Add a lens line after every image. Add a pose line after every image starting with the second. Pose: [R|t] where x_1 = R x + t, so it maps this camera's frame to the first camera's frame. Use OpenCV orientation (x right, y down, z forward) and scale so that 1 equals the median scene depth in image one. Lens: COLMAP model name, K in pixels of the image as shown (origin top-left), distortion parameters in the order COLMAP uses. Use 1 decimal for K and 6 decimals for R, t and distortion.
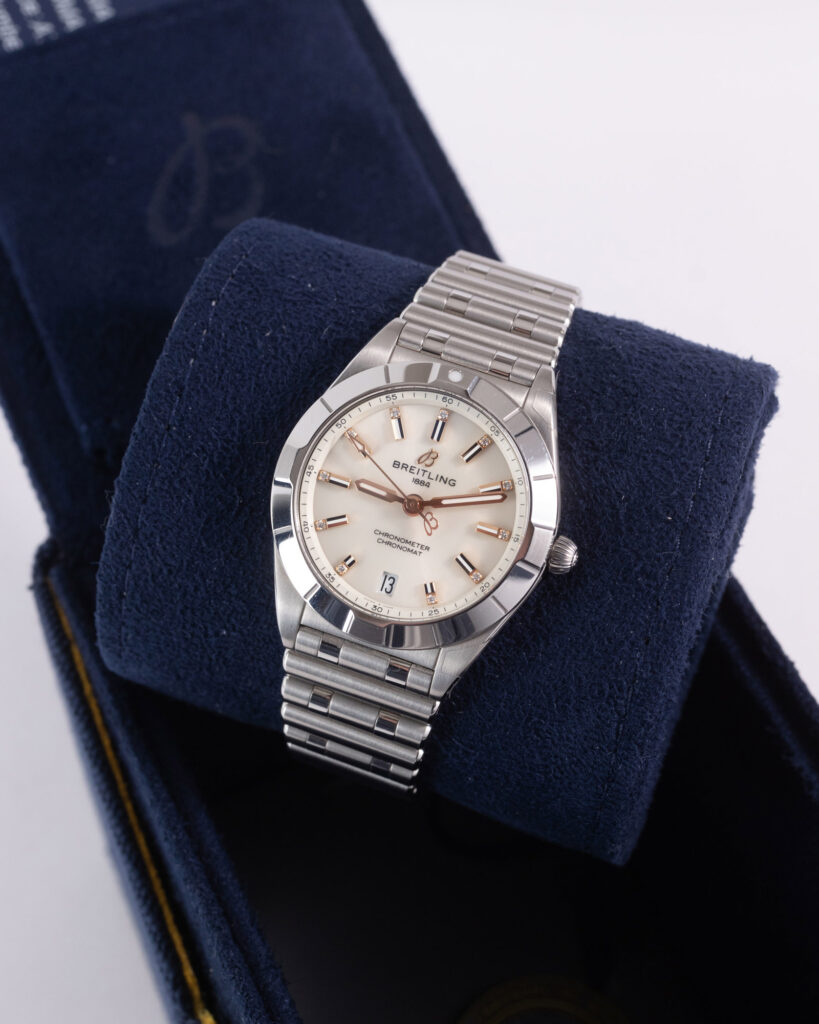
lens RADIAL K [[1961.4, 0, 409.7], [0, 1961.4, 558.3], [0, 0, 1]] dist [0.010353, 0.227966]
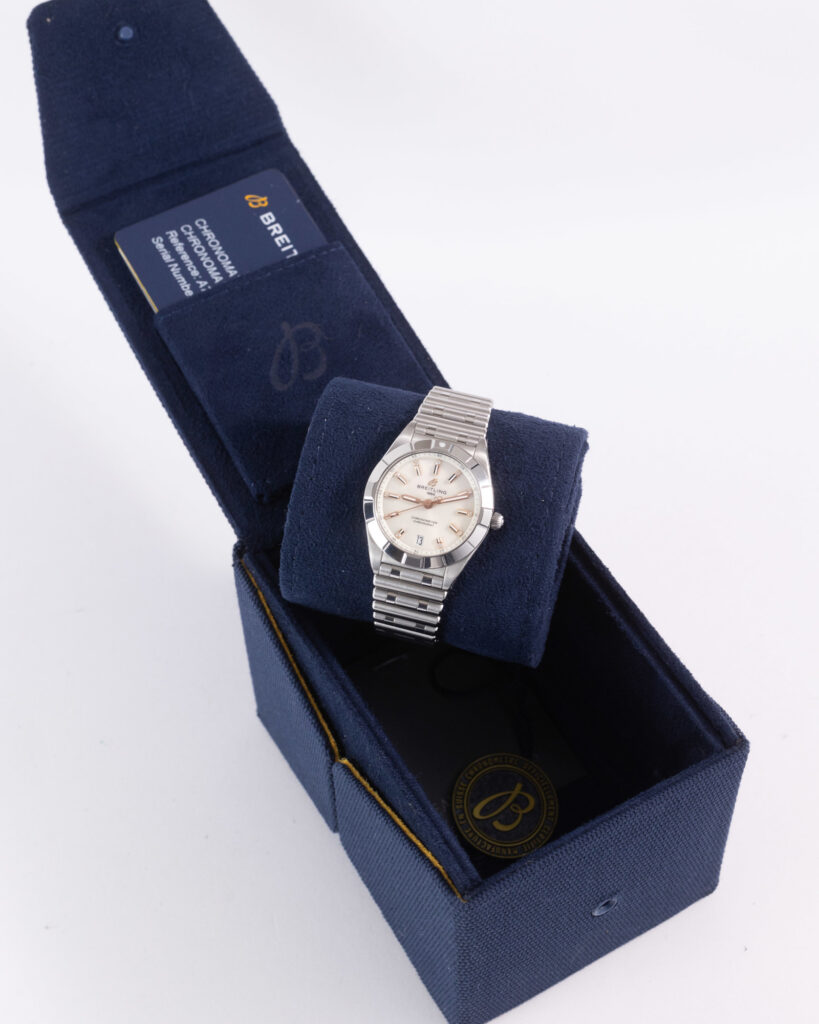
lens RADIAL K [[1961.4, 0, 409.7], [0, 1961.4, 558.3], [0, 0, 1]] dist [0.010353, 0.227966]
pose [[0.994787, -0.081748, 0.060954, -0.155855], [0.083645, 0.996066, -0.029244, 0.095050], [-0.058324, 0.034190, 0.997712, -1.185290]]
